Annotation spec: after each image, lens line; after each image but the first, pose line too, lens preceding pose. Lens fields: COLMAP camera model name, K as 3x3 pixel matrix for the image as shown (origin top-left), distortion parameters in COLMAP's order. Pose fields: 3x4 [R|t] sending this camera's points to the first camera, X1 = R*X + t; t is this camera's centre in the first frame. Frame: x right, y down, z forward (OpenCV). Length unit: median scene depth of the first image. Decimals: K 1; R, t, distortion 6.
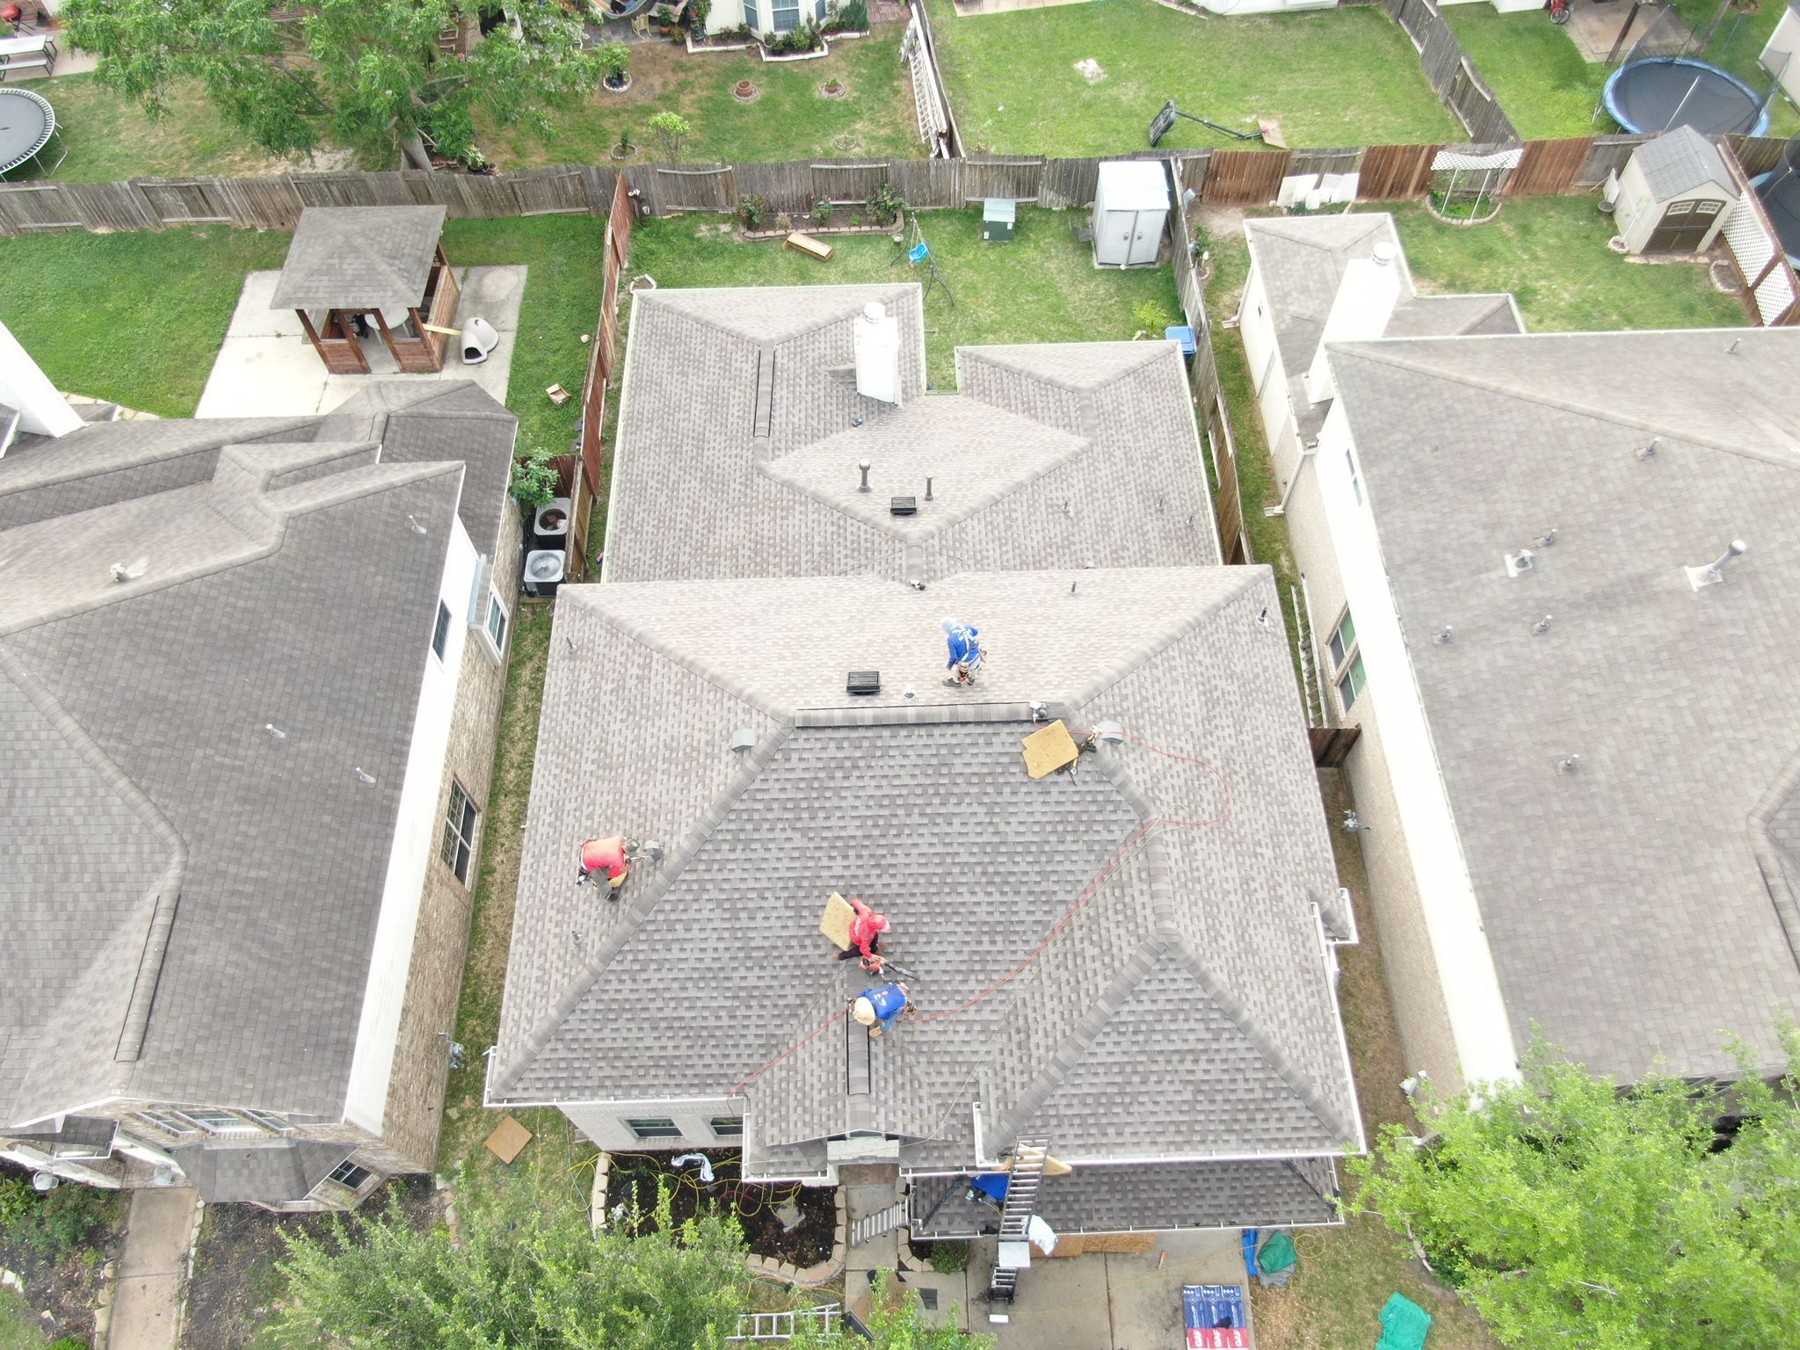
lens RADIAL K [[1307.0, 0, 901.3], [0, 1307.0, 670.6], [0, 0, 1]] dist [-0.009970, -0.002004]
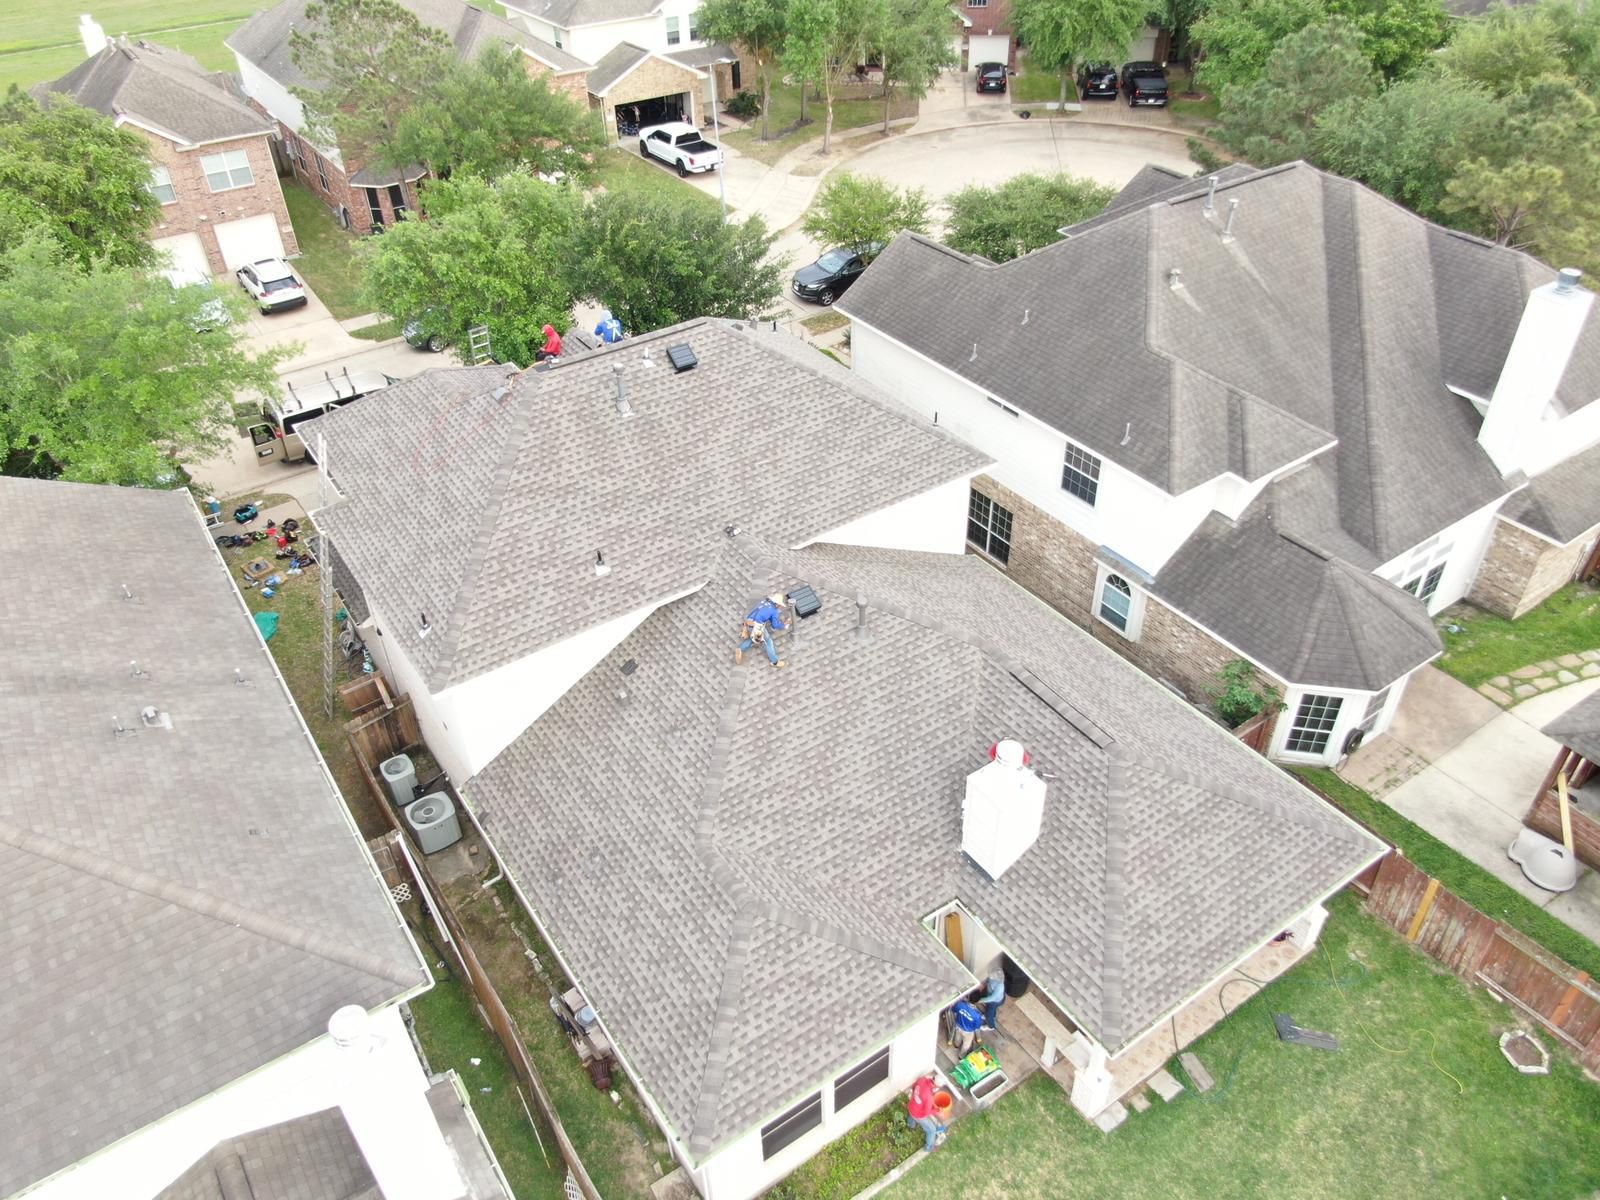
lens RADIAL K [[1161.7, 0, 801.8], [0, 1161.7, 596.6], [0, 0, 1]] dist [-0.009970, -0.002004]
pose [[-0.839171, 0.352976, -0.413762, 0.418474], [-0.449879, -0.023009, 0.892793, -1.042147], [0.305614, 0.935349, 0.178106, 0.953967]]
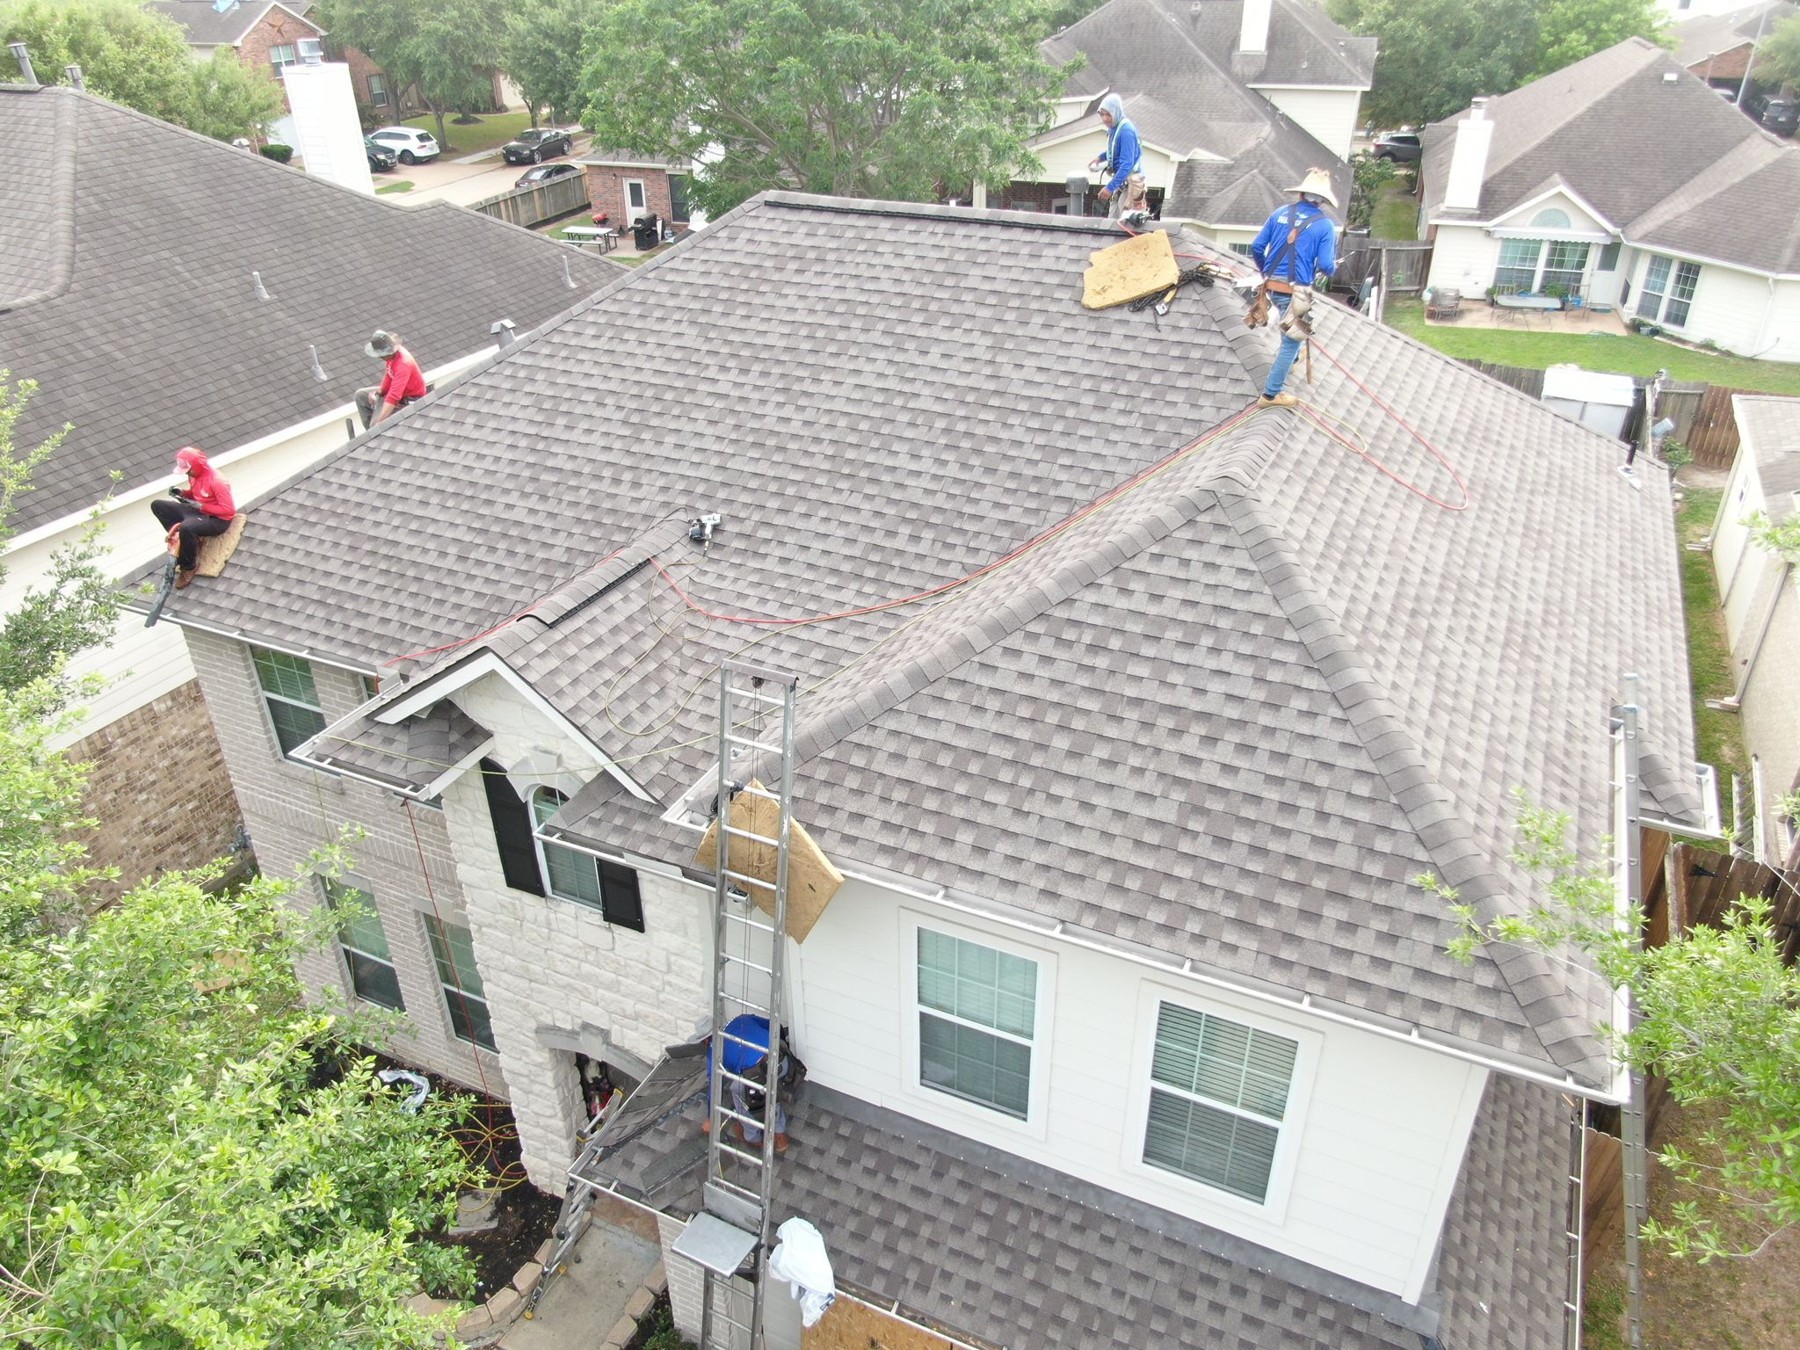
lens RADIAL K [[1307.0, 0, 903.2], [0, 1307.0, 673.6], [0, 0, 1]] dist [-0.009970, -0.002004]
pose [[0.892387, 0.228387, -0.389211, 0.247657], [-0.385572, 0.834020, -0.394646, 0.405038], [0.234478, 0.502245, 0.832328, 0.519834]]
